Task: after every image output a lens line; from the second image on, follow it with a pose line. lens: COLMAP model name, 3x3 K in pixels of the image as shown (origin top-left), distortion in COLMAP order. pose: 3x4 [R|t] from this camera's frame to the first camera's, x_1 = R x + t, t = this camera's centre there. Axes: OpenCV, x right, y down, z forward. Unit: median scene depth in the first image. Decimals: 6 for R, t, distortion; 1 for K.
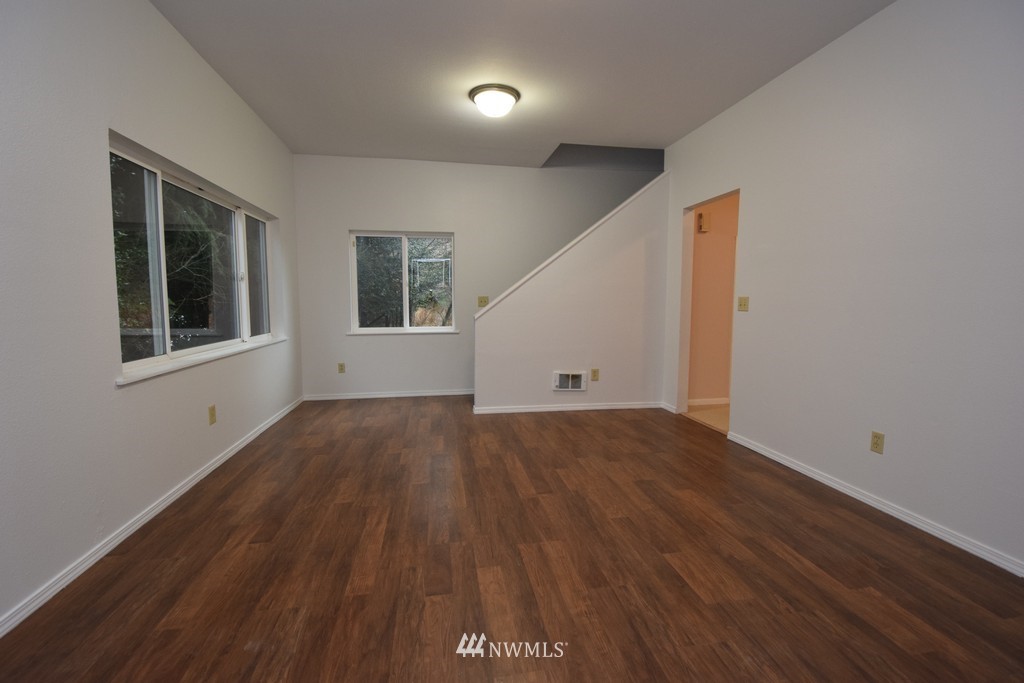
lens RADIAL K [[441.7, 0, 515.3], [0, 441.7, 330.6], [0, 0, 1]] dist [-0.004876, -0.000691]
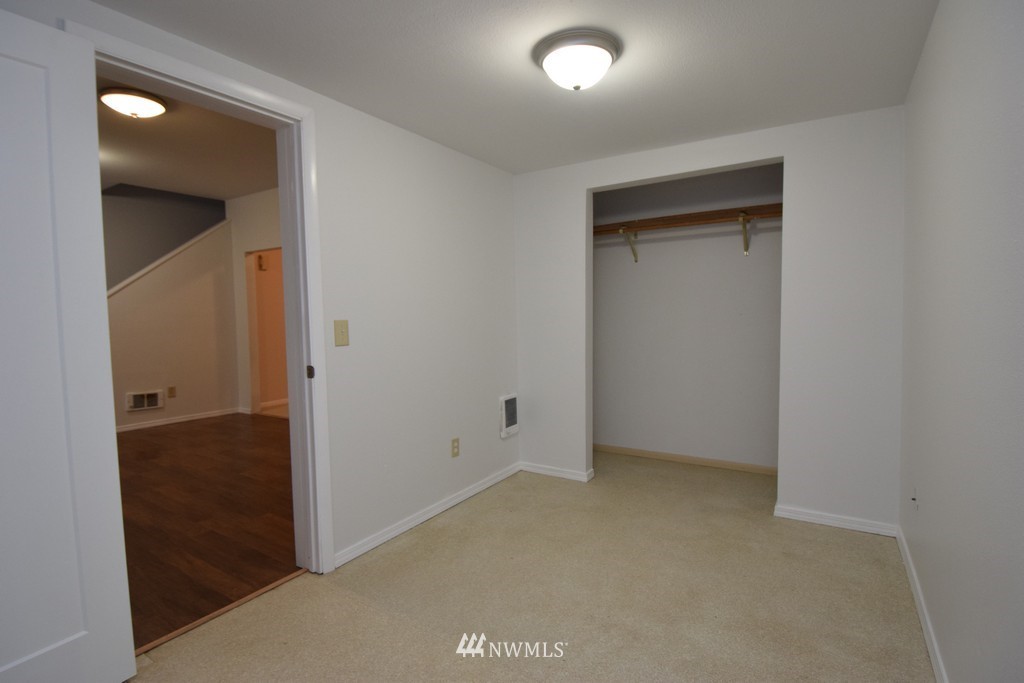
lens RADIAL K [[493.1, 0, 511.9], [0, 493.1, 340.0], [0, 0, 1]] dist [0.009449, -0.018033]
pose [[0.683023, -0.055027, 0.728321, -0.208481], [0.062837, 0.997888, 0.016464, 0.003594], [-0.727689, 0.034521, 0.685038, -0.758990]]
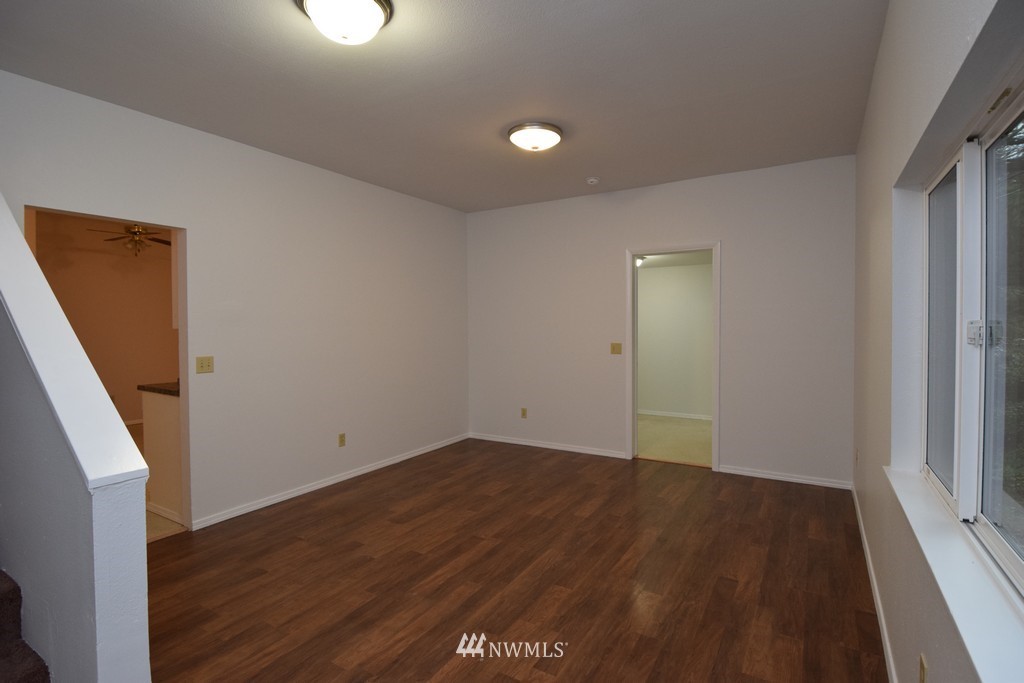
lens RADIAL K [[493.1, 0, 513.9], [0, 493.1, 339.5], [0, 0, 1]] dist [0.009449, -0.018033]
pose [[-0.745847, -0.016368, 0.665916, -0.669977], [0.052257, 0.995179, 0.082991, -0.181577], [-0.664064, 0.096698, -0.741397, 1.502184]]
